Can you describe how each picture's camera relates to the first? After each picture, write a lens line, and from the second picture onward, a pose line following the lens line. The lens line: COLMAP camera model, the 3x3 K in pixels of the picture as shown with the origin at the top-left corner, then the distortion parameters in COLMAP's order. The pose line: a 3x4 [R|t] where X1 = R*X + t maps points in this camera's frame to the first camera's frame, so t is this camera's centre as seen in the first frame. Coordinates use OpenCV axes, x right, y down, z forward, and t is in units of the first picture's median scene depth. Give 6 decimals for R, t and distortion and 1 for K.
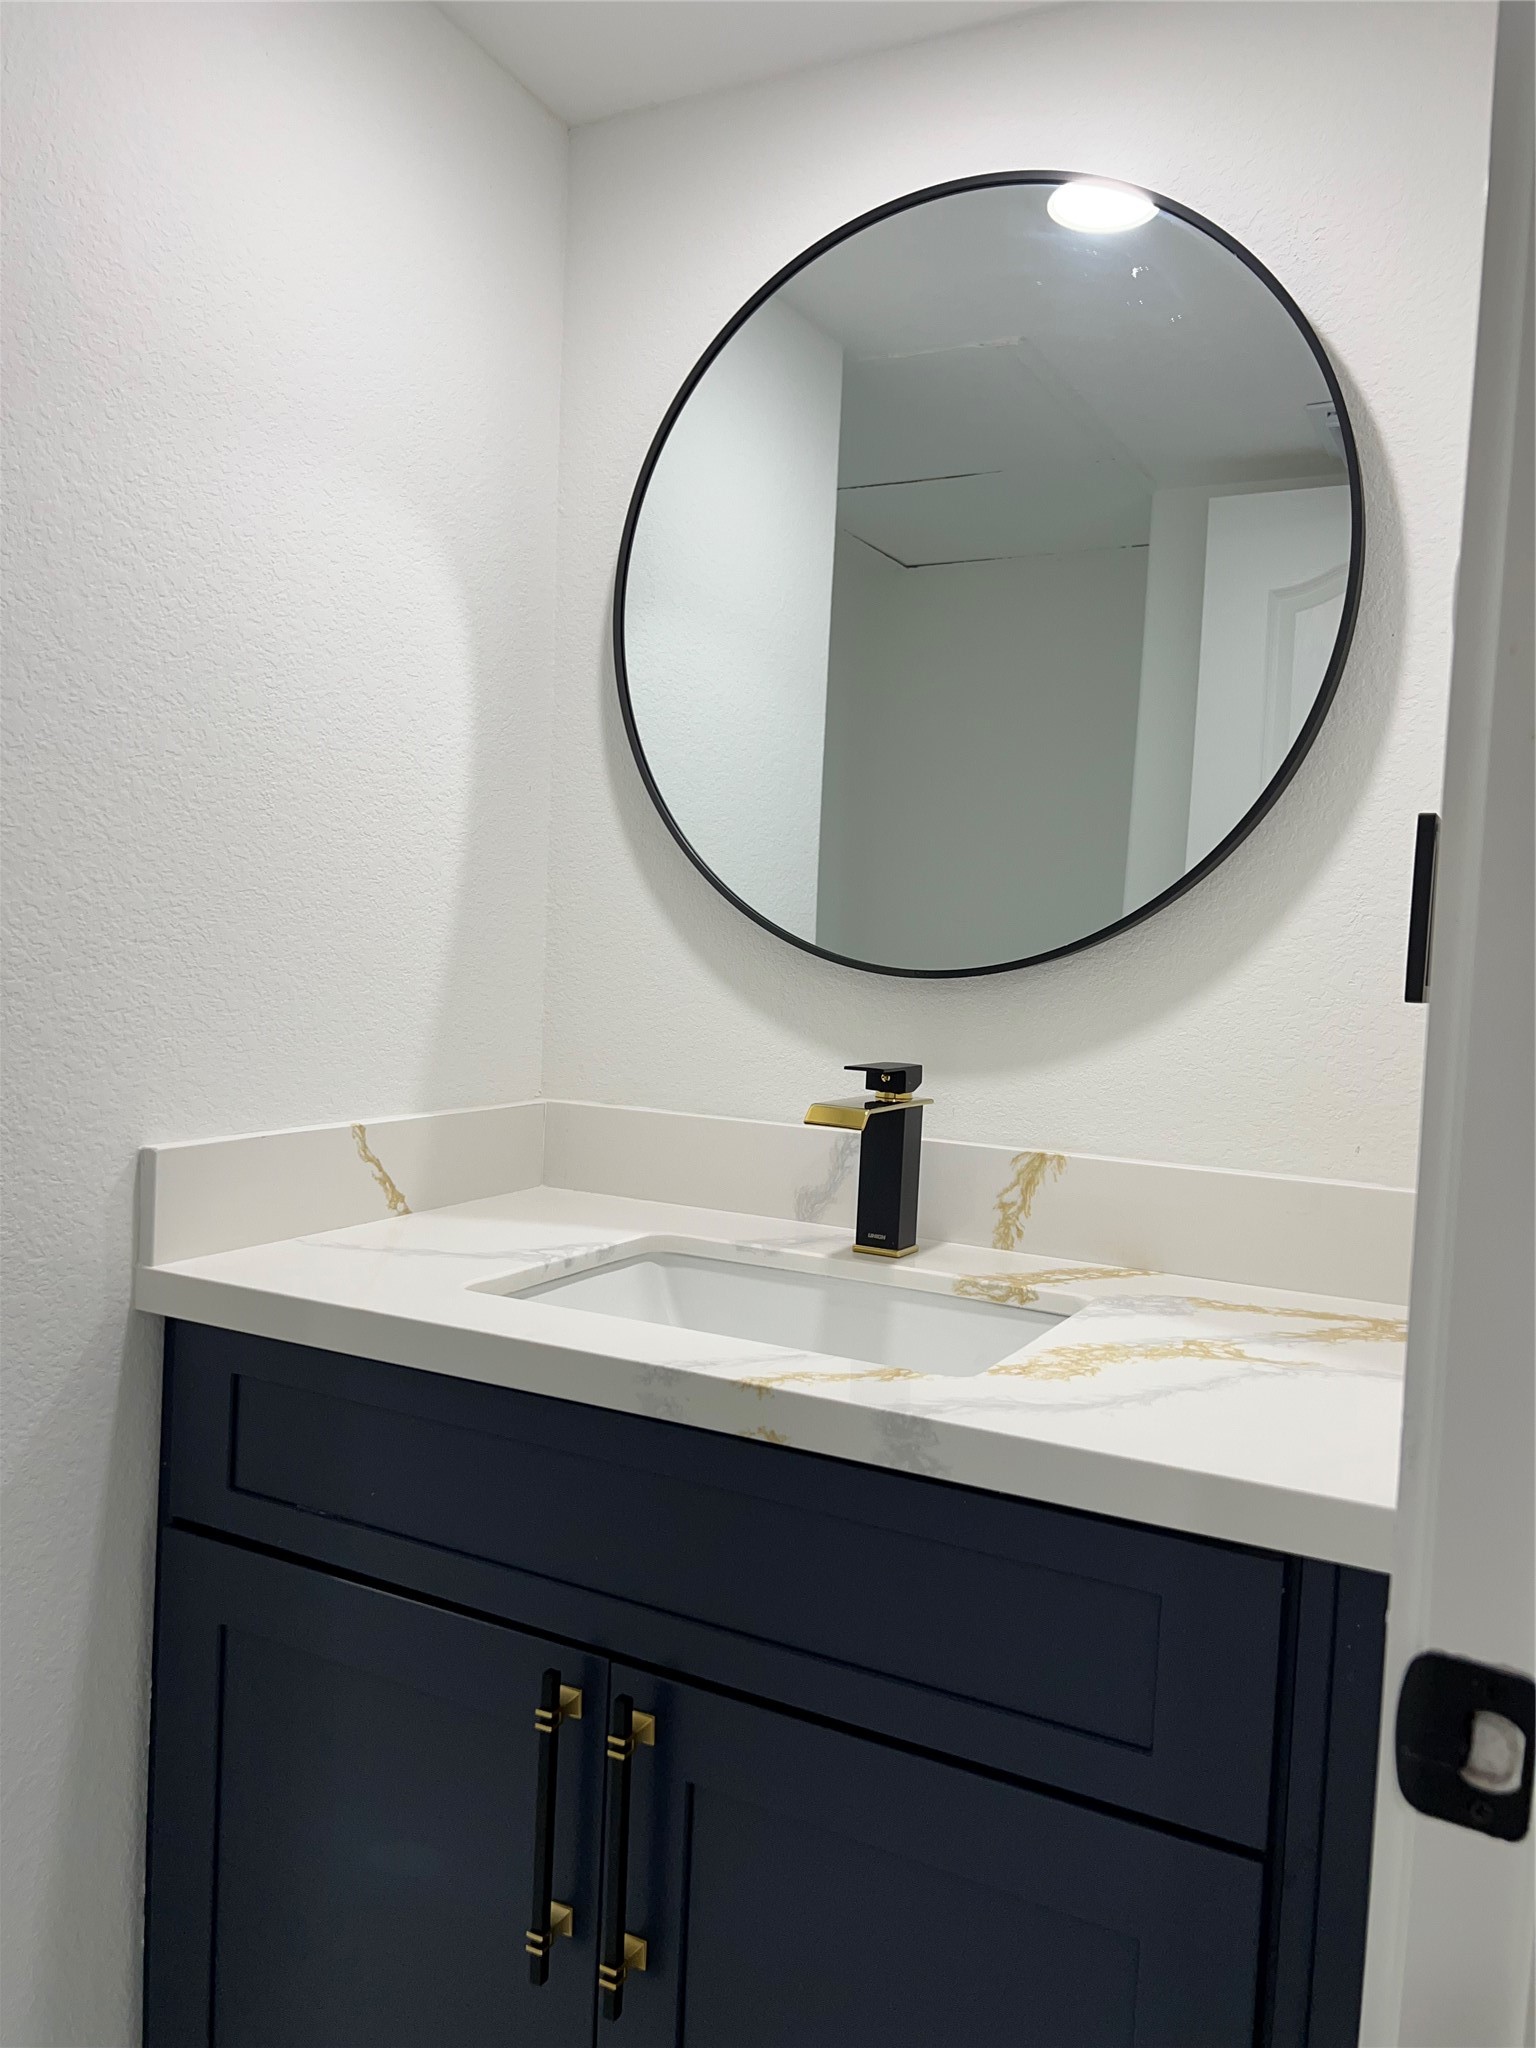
lens RADIAL K [[1538.5, 0, 769.3], [0, 1538.5, 1019.0], [0, 0, 1]] dist [0.057292, -0.064281]
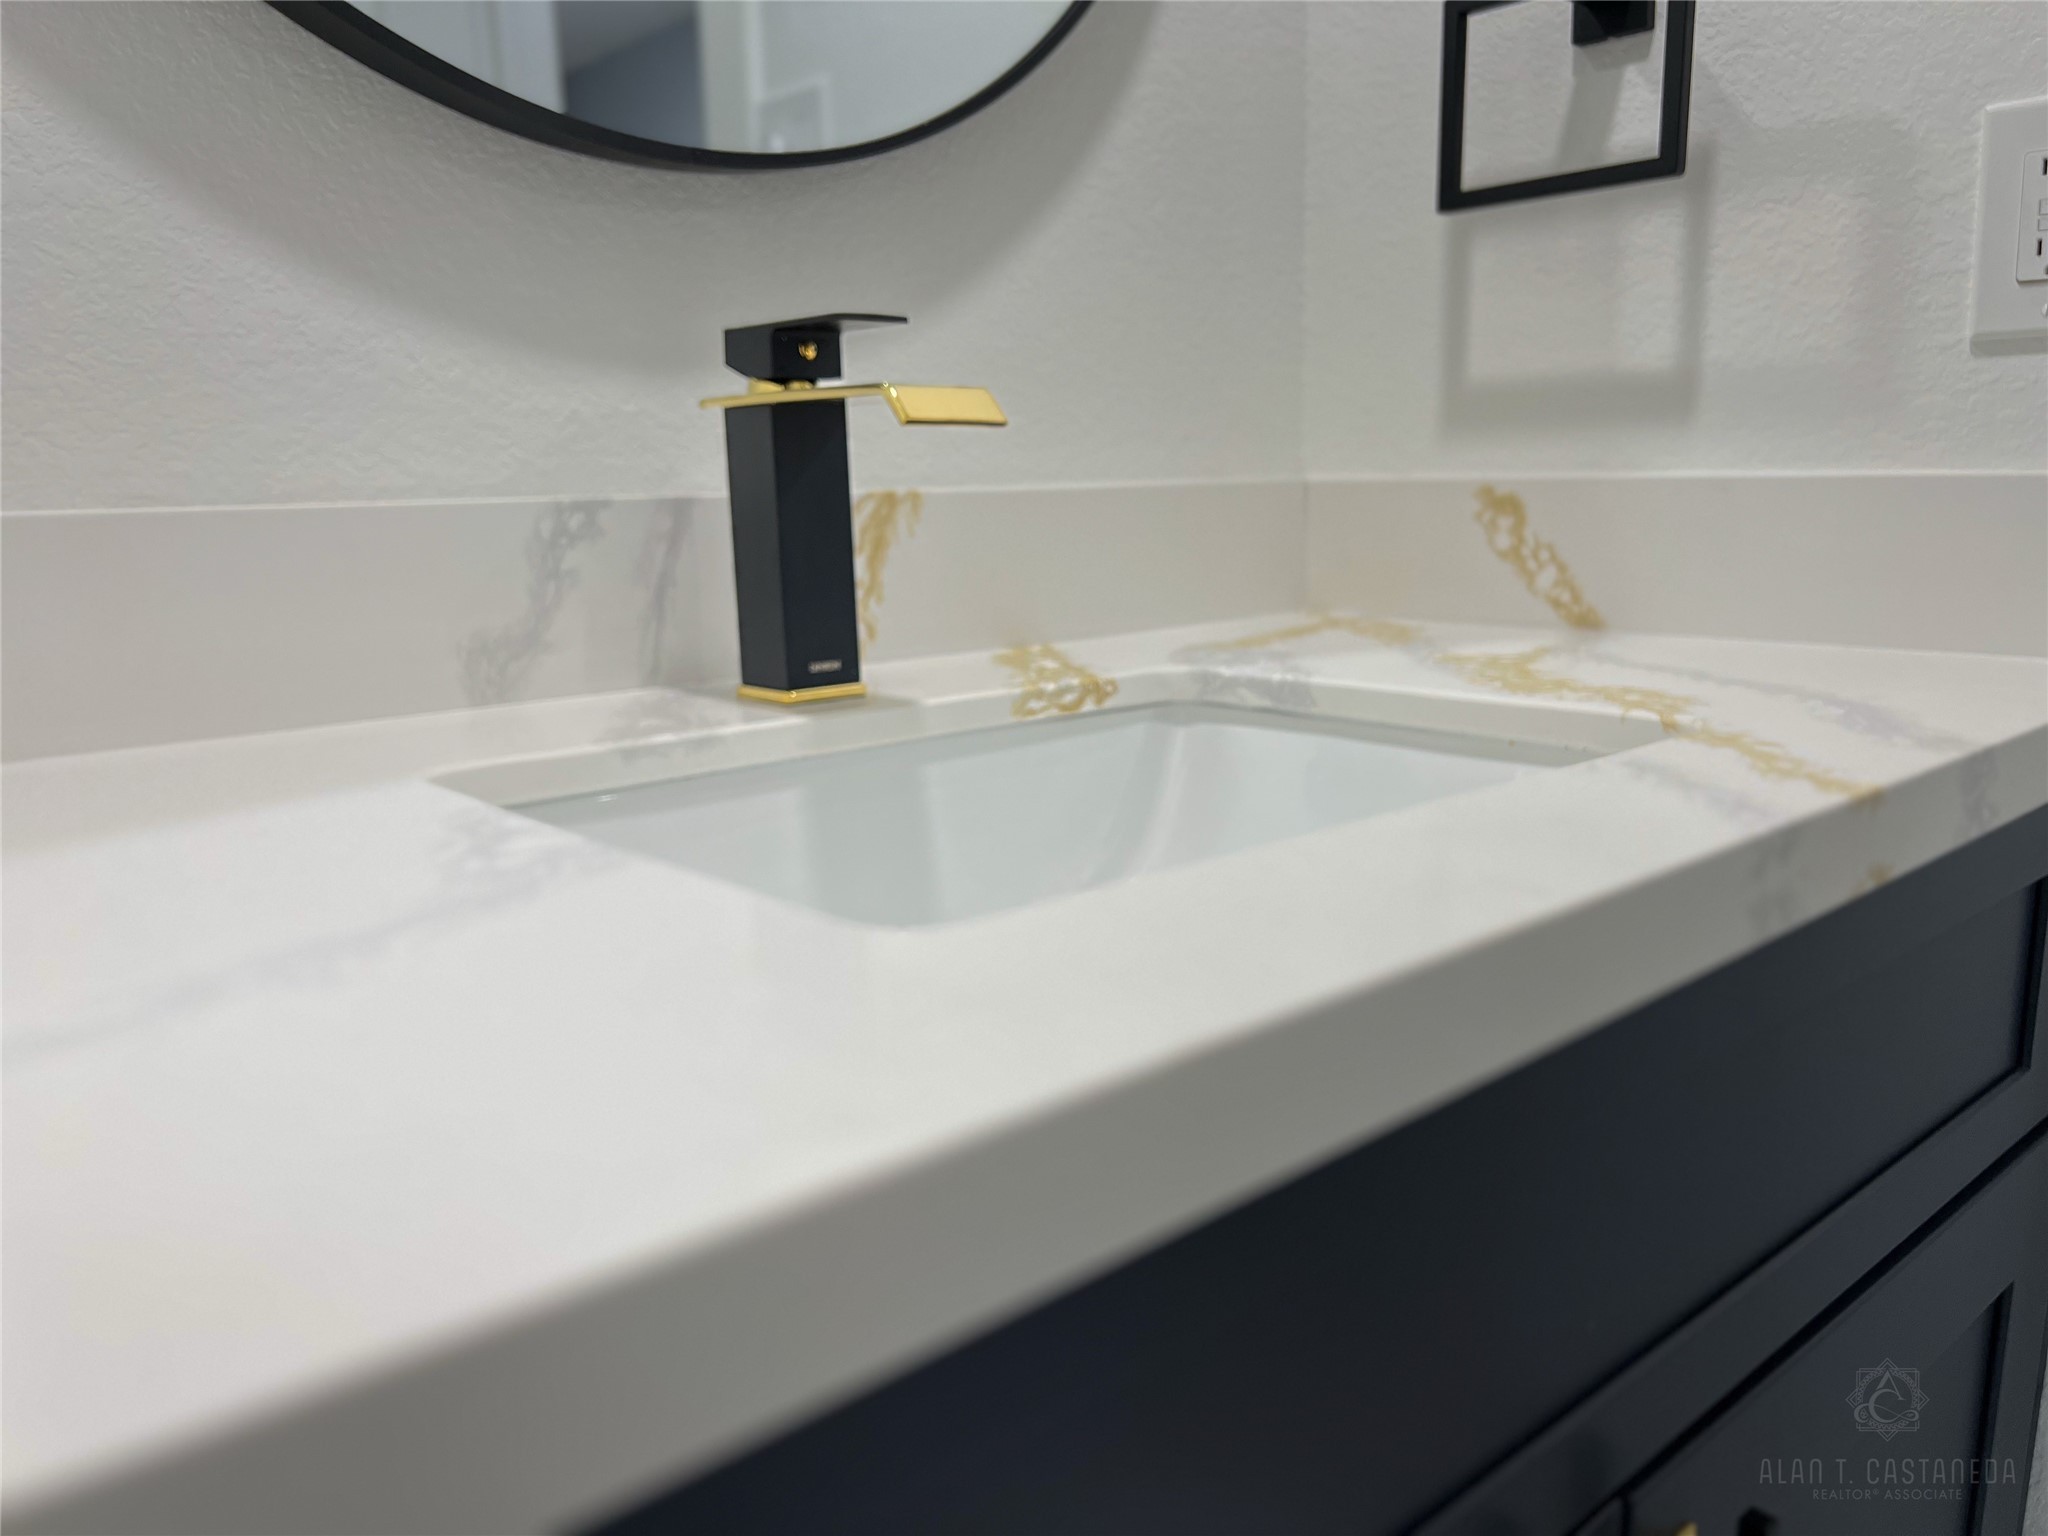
lens RADIAL K [[1538.5, 0, 1031.2], [0, 1538.5, 773.1], [0, 0, 1]] dist [0.057292, -0.064281]
pose [[0.329874, -0.229148, 0.915792, -0.391373], [0.075947, 0.973390, 0.216204, 0.068253], [-0.940965, -0.001768, 0.338499, 0.750074]]
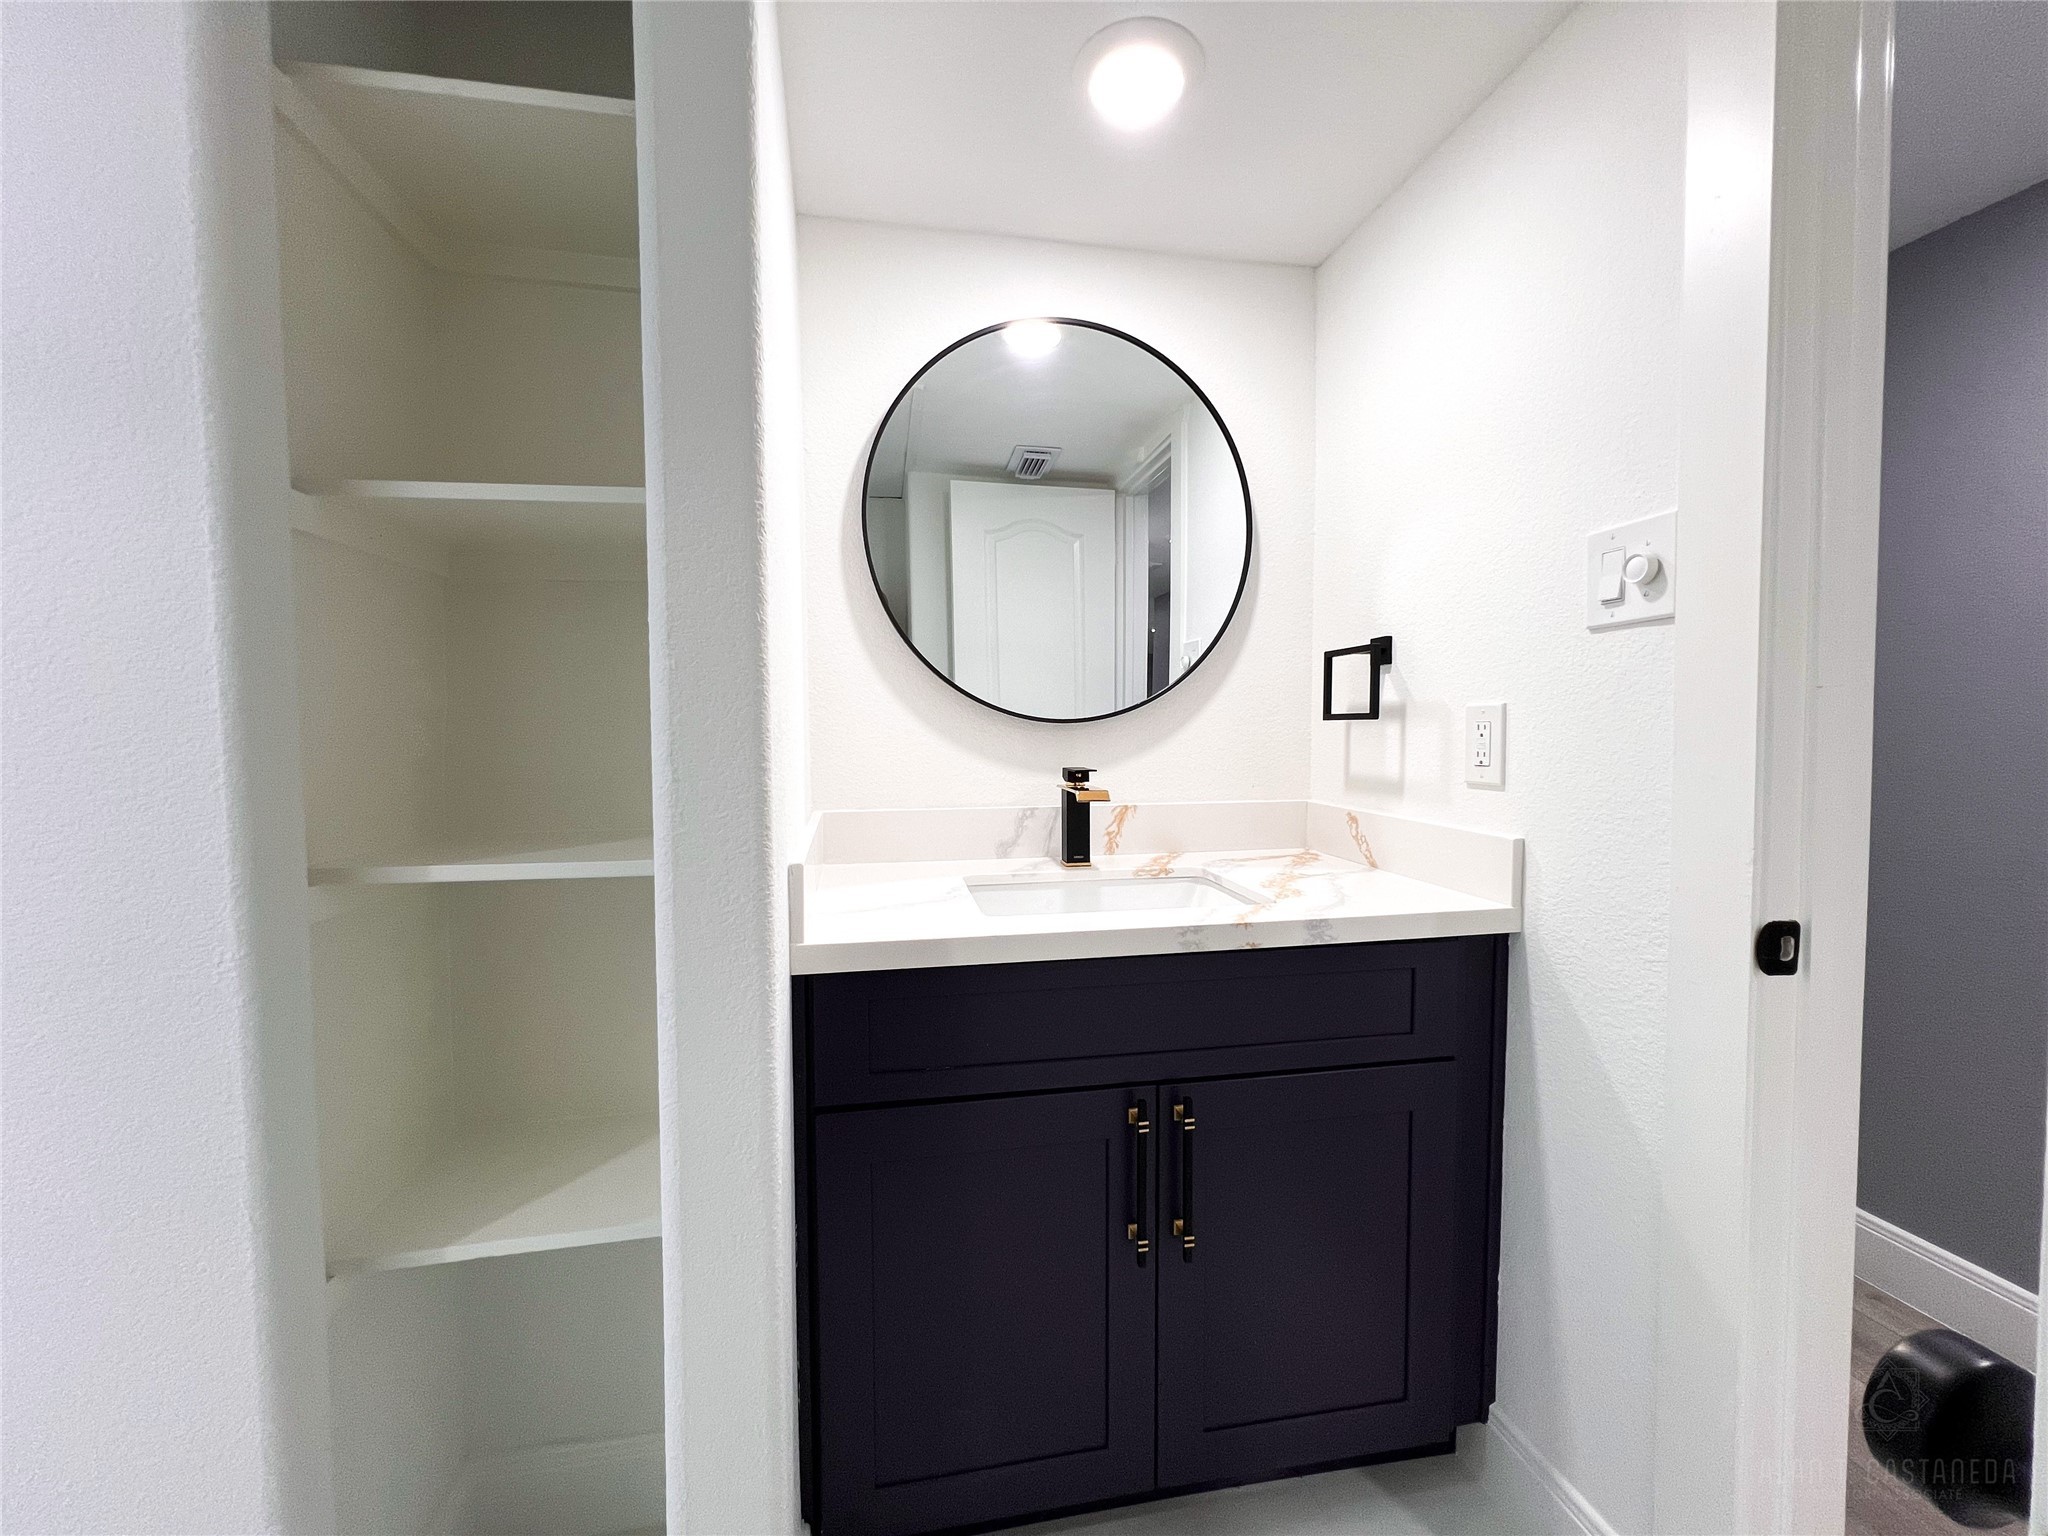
lens RADIAL K [[820.7, 0, 1005.1], [0, 820.7, 764.2], [0, 0, 1]] dist [-0.000578, -0.000161]
pose [[0.796120, -0.082930, 0.599429, -0.610215], [0.070794, 0.996527, 0.043843, -0.027208], [-0.600983, 0.007532, 0.799226, 0.224432]]
